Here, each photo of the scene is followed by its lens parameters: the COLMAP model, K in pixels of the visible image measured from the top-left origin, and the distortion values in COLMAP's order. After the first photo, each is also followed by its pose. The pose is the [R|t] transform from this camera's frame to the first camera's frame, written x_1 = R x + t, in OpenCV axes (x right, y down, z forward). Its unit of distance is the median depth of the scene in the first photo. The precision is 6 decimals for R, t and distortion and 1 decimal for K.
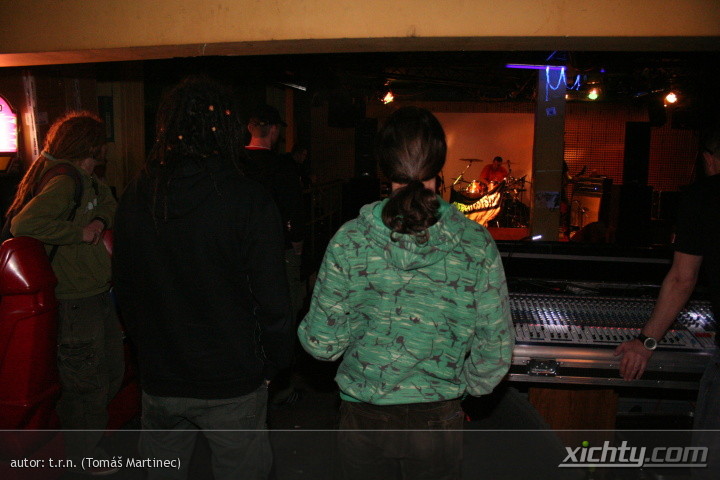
lens RADIAL K [[605.0, 0, 360.0], [0, 605.0, 240.0], [0, 0, 1]] dist [-0.136724, 0.123184]
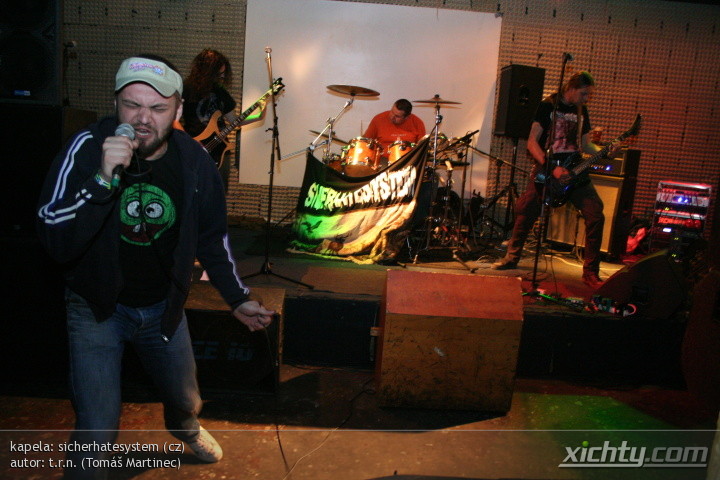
lens RADIAL K [[605.0, 0, 360.0], [0, 605.0, 240.0], [0, 0, 1]] dist [-0.136724, 0.123184]
pose [[0.979698, 0.025492, 0.198851, 0.106137], [-0.032362, 0.998984, 0.031375, -0.038004], [-0.197850, -0.037173, 0.979527, 0.570724]]
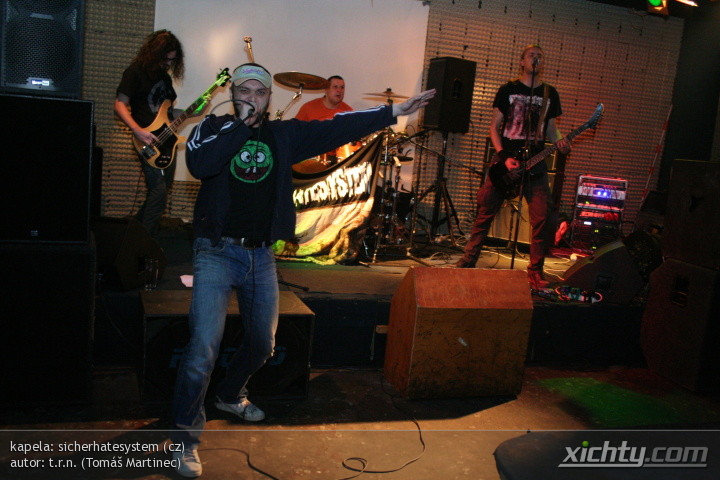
lens RADIAL K [[725.5, 0, 360.0], [0, 725.5, 240.0], [0, 0, 1]] dist [-0.103298, 0.128727]
pose [[0.884684, 0.001713, 0.466187, -0.012338], [-0.015032, 0.999578, 0.024853, -0.036934], [-0.465948, -0.028995, 0.884337, 0.544844]]
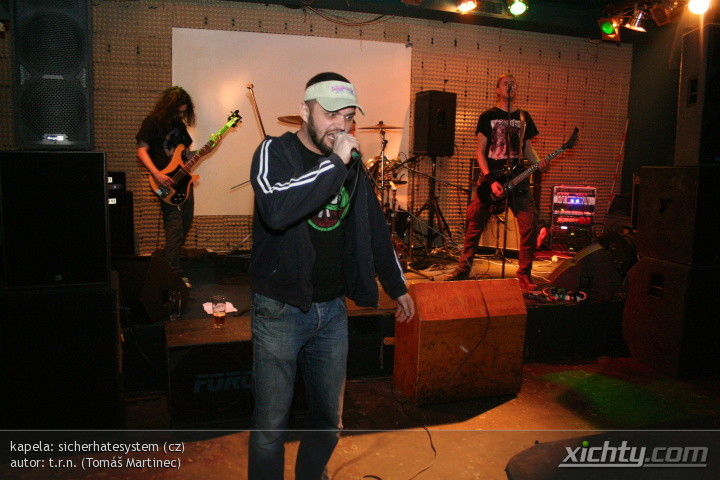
lens RADIAL K [[605.0, 0, 360.0], [0, 605.0, 240.0], [0, 0, 1]] dist [-0.136724, 0.123184]
pose [[0.888643, -0.050823, 0.455775, 0.006810], [0.053665, 0.998536, 0.006713, -0.041747], [-0.455449, 0.018494, 0.890070, 0.574874]]
